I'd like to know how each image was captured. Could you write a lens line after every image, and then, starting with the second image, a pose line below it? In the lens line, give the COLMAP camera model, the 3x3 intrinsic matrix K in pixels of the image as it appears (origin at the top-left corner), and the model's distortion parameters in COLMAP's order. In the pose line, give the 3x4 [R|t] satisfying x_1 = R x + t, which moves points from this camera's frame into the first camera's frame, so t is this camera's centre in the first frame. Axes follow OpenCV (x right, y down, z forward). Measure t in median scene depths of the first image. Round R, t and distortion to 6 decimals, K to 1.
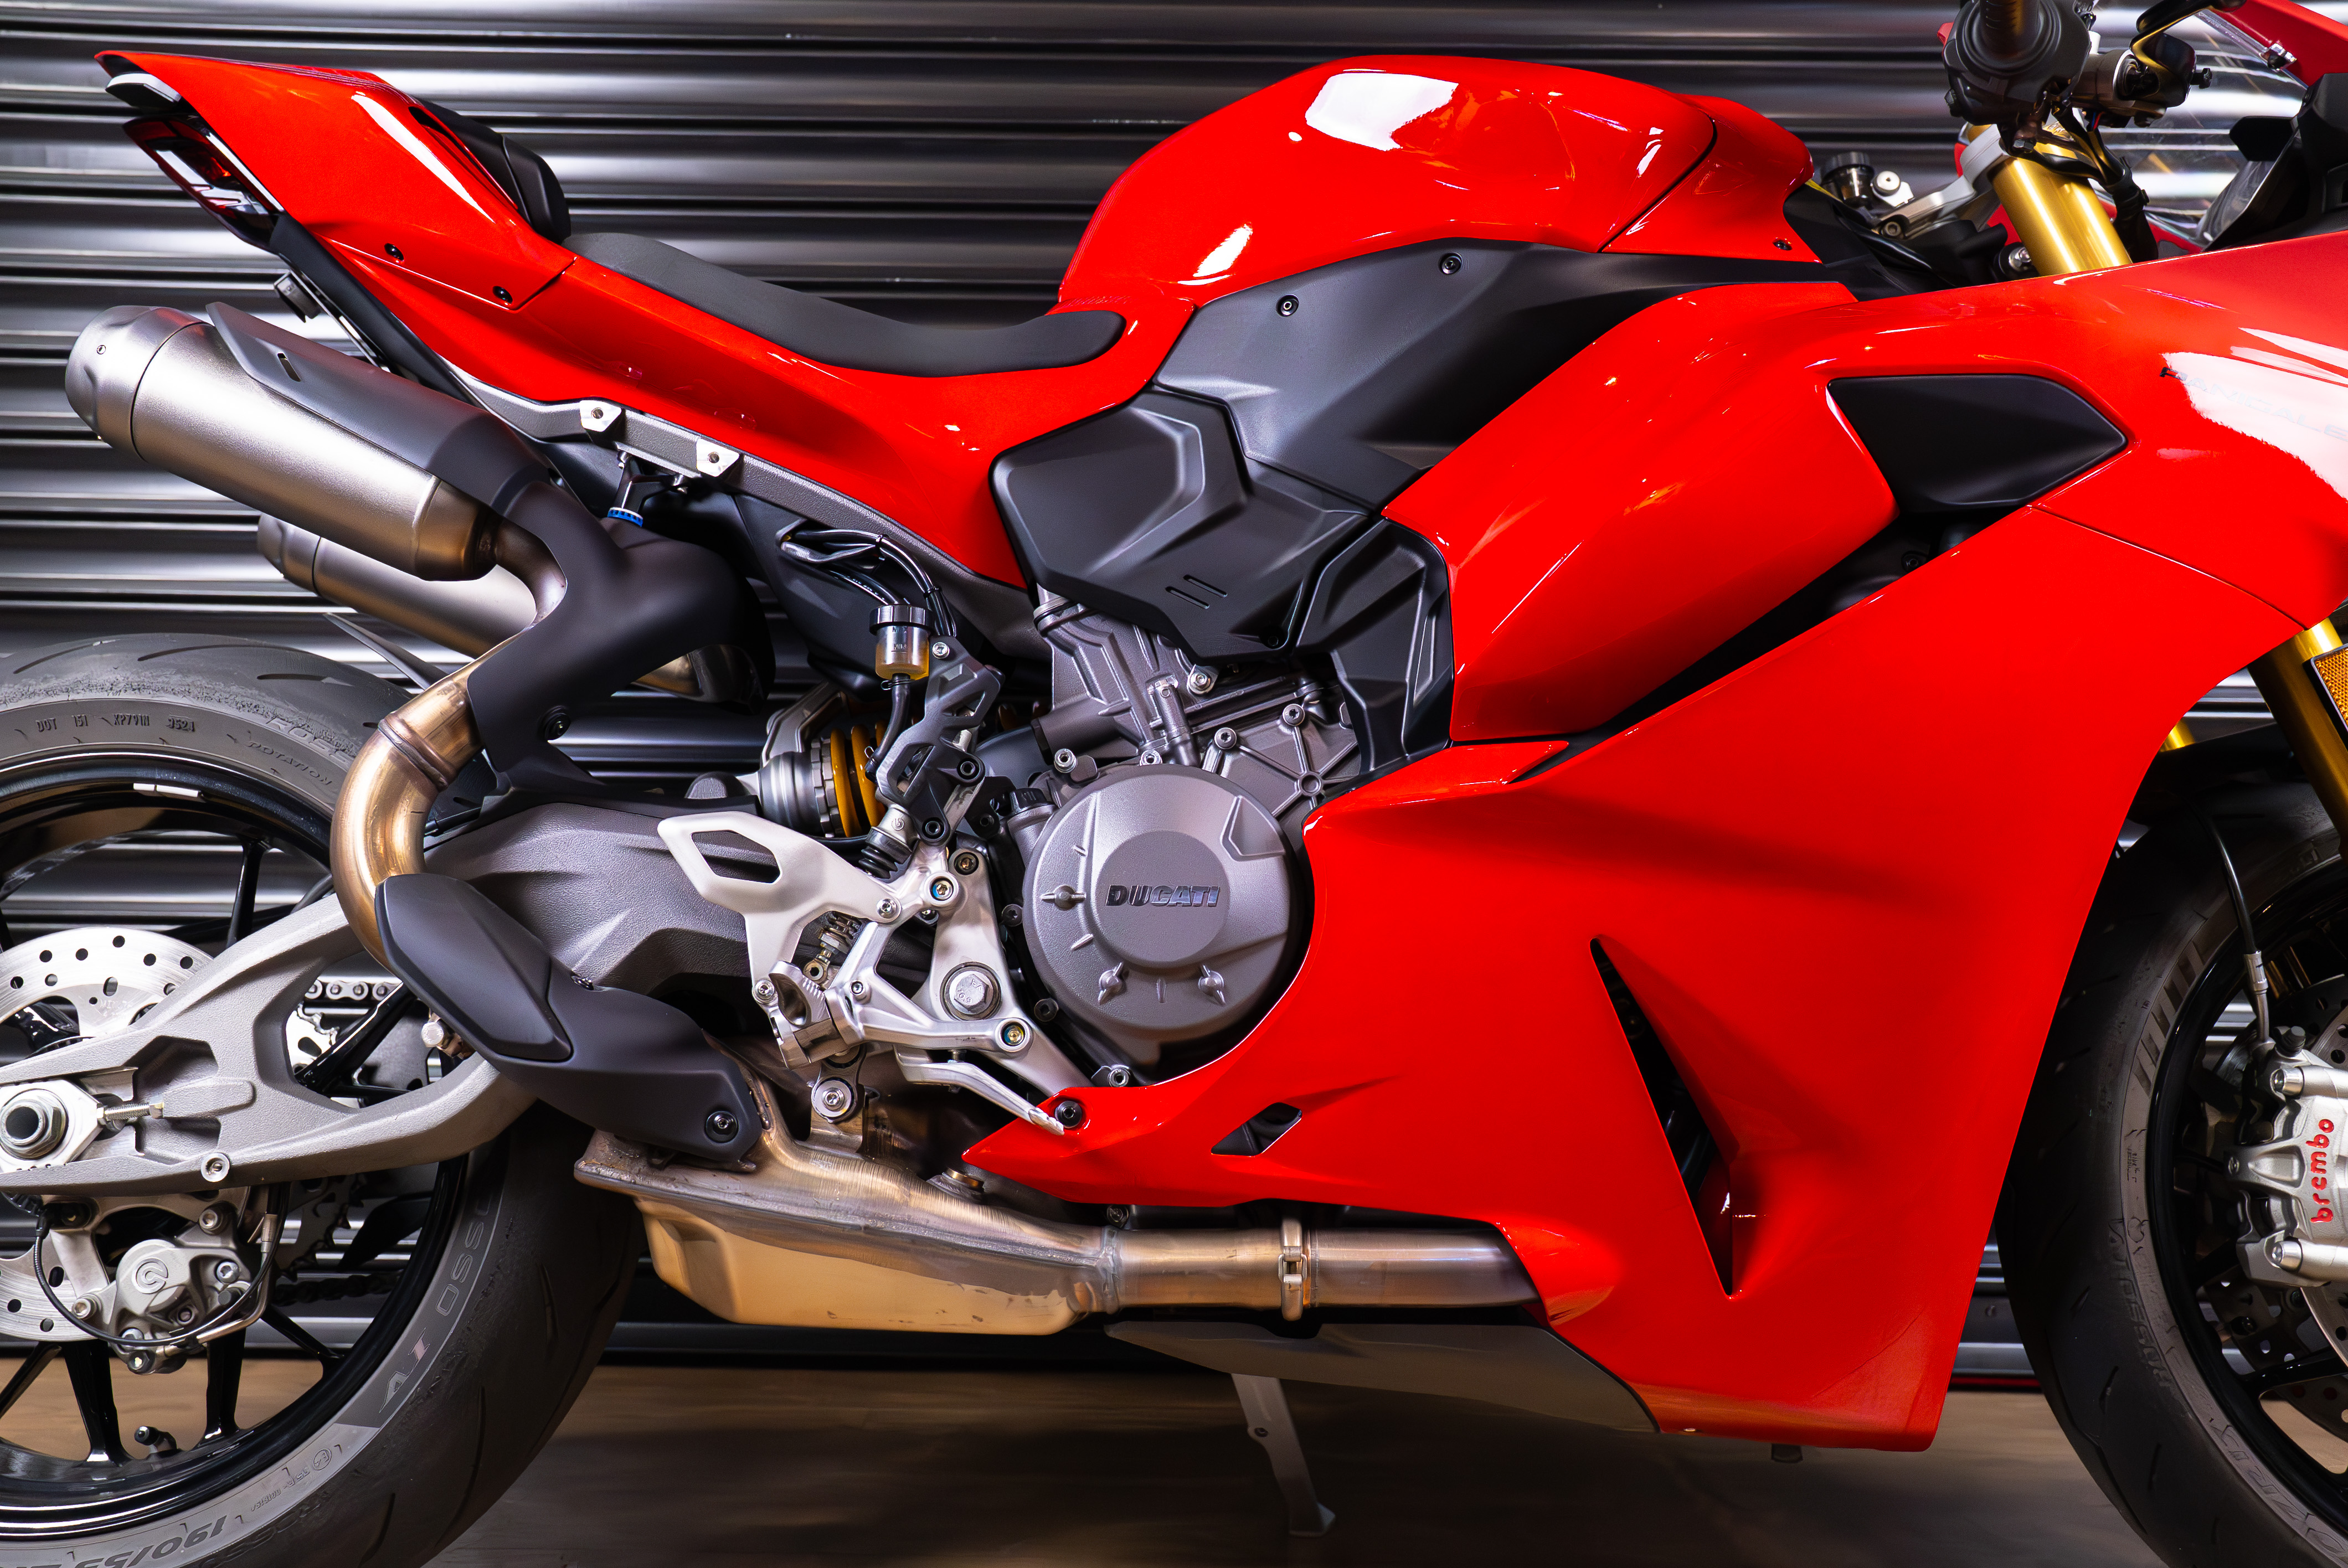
lens RADIAL K [[2284.6, 0, 1174.0], [0, 2284.6, 784.0], [0, 0, 1]] dist [-0.040968, 0.207643]
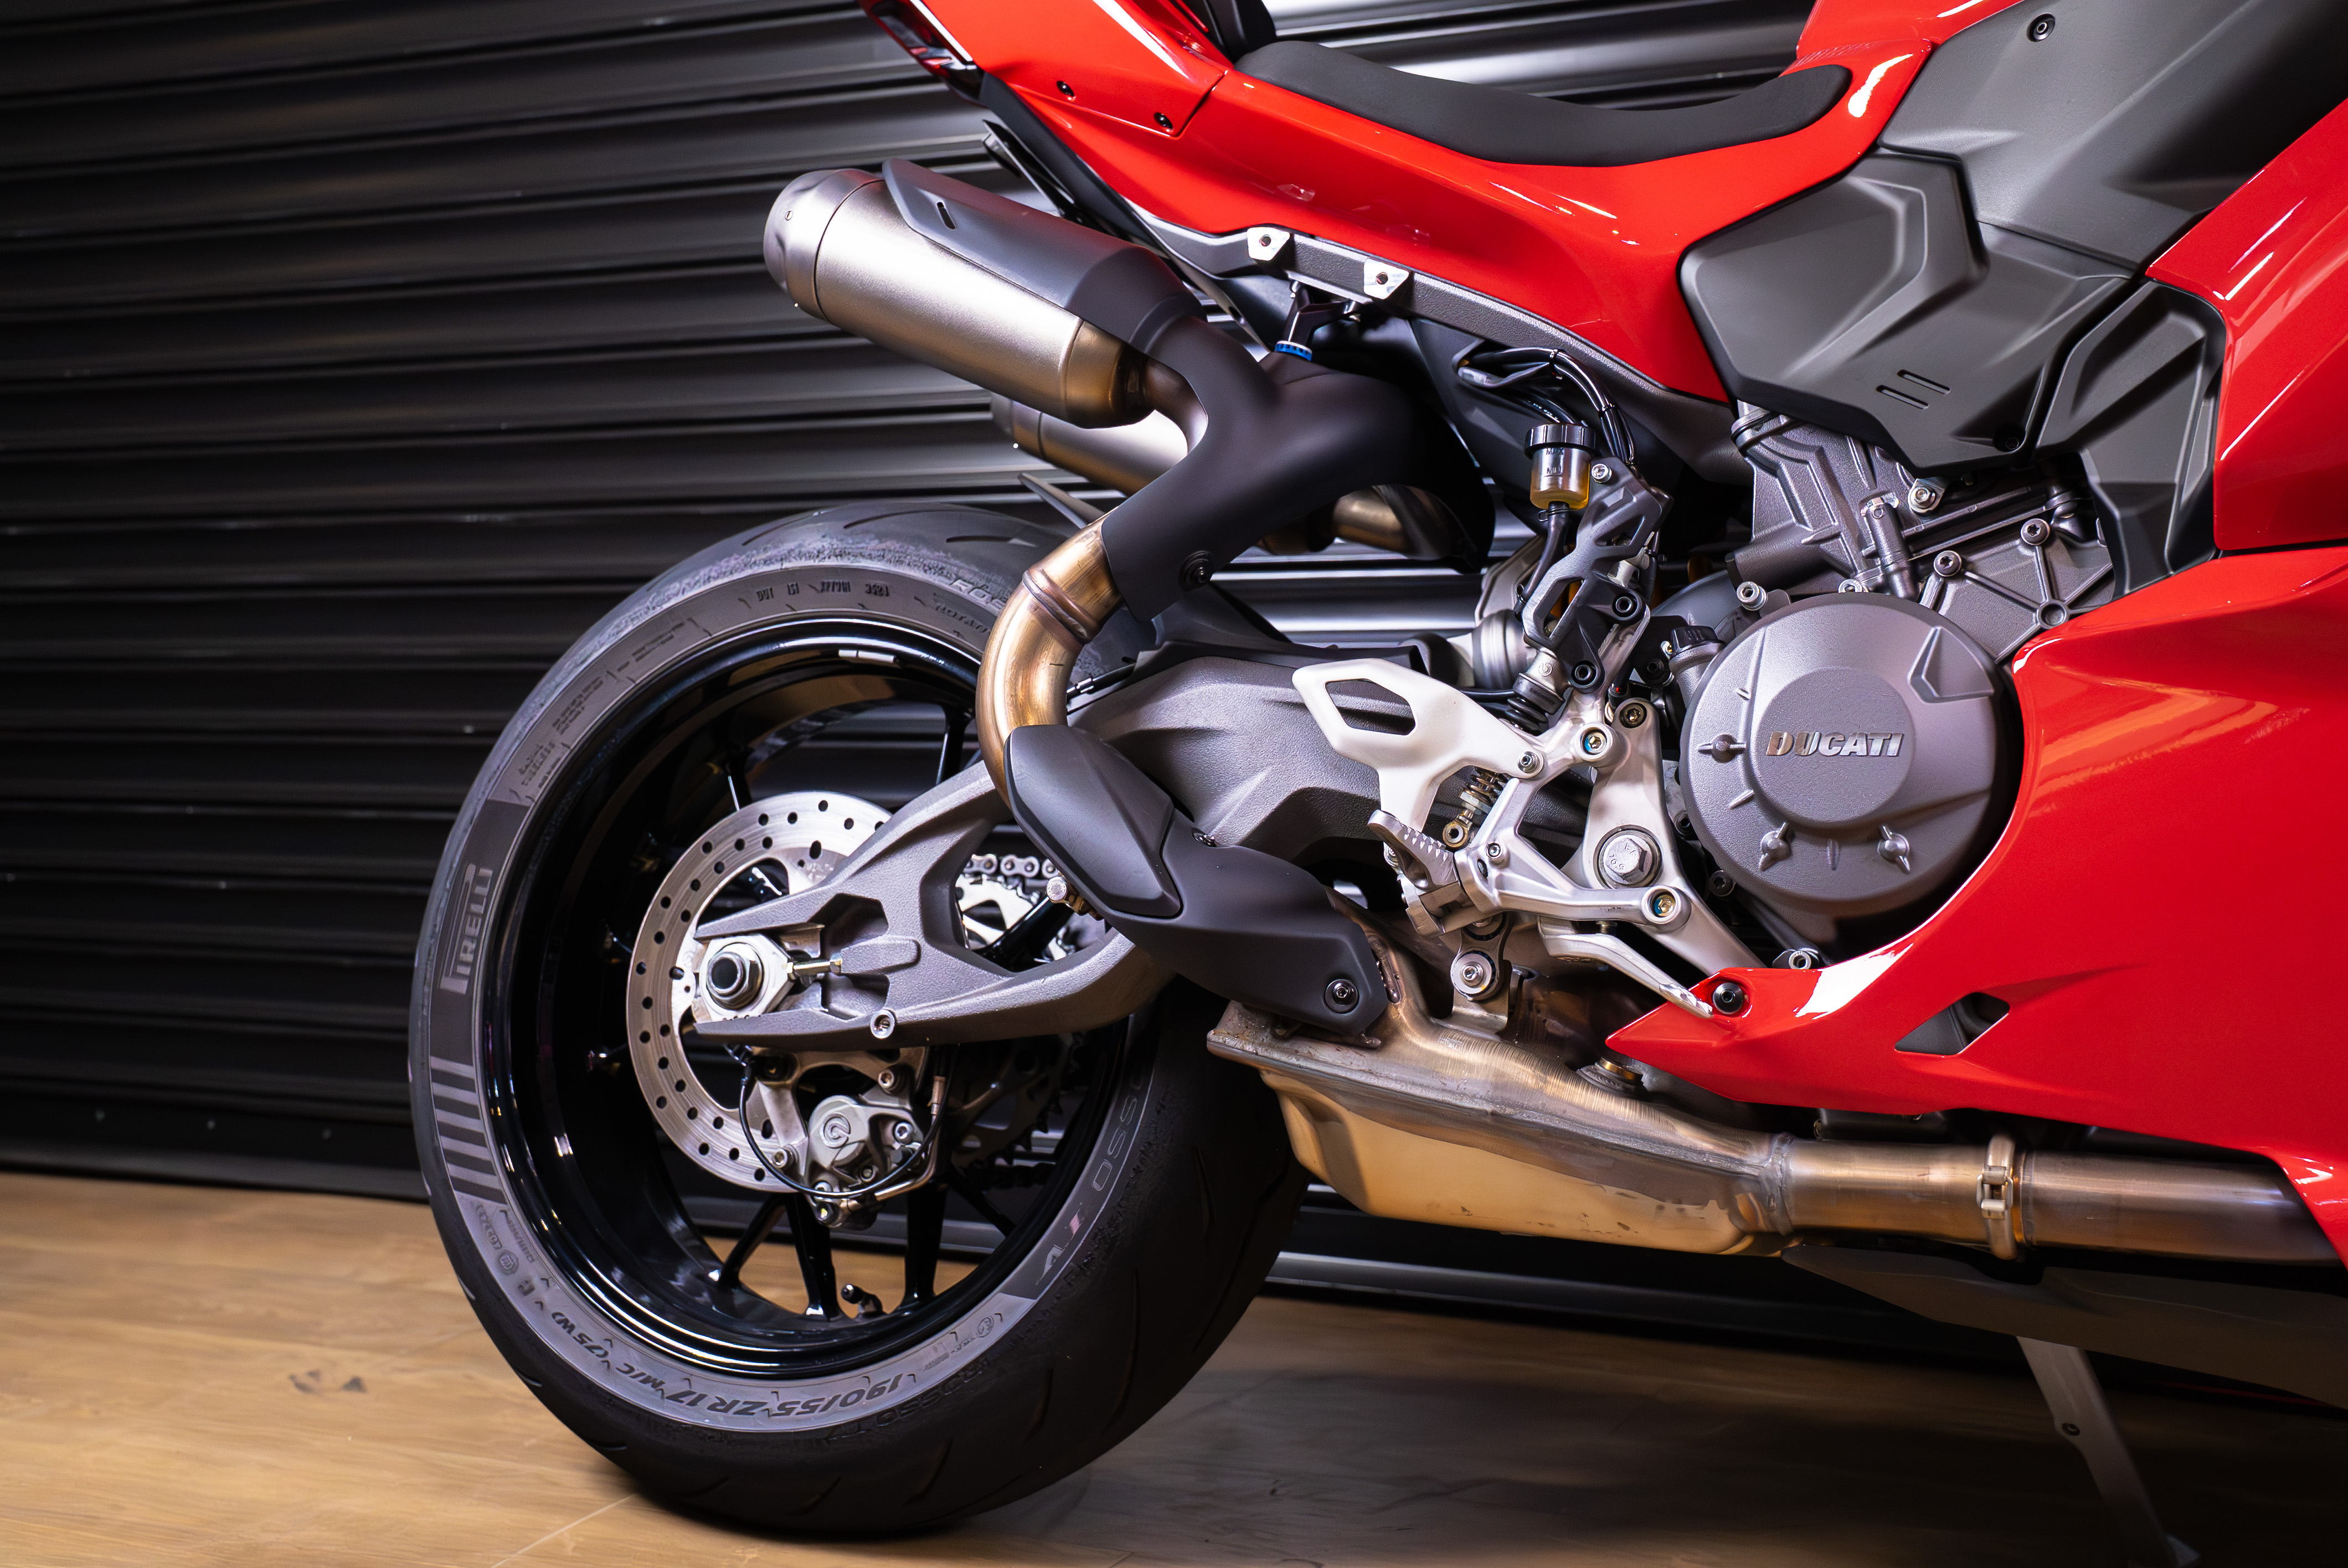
lens RADIAL K [[2676.9, 0, 1174.0], [0, 2676.9, 784.0], [0, 0, 1]] dist [0.065137, 0.019669]
pose [[0.908929, -0.000704, -0.416951, 0.181260], [0.006940, 0.999886, 0.013440, 0.046741], [0.416894, -0.015109, 0.908830, -0.010971]]
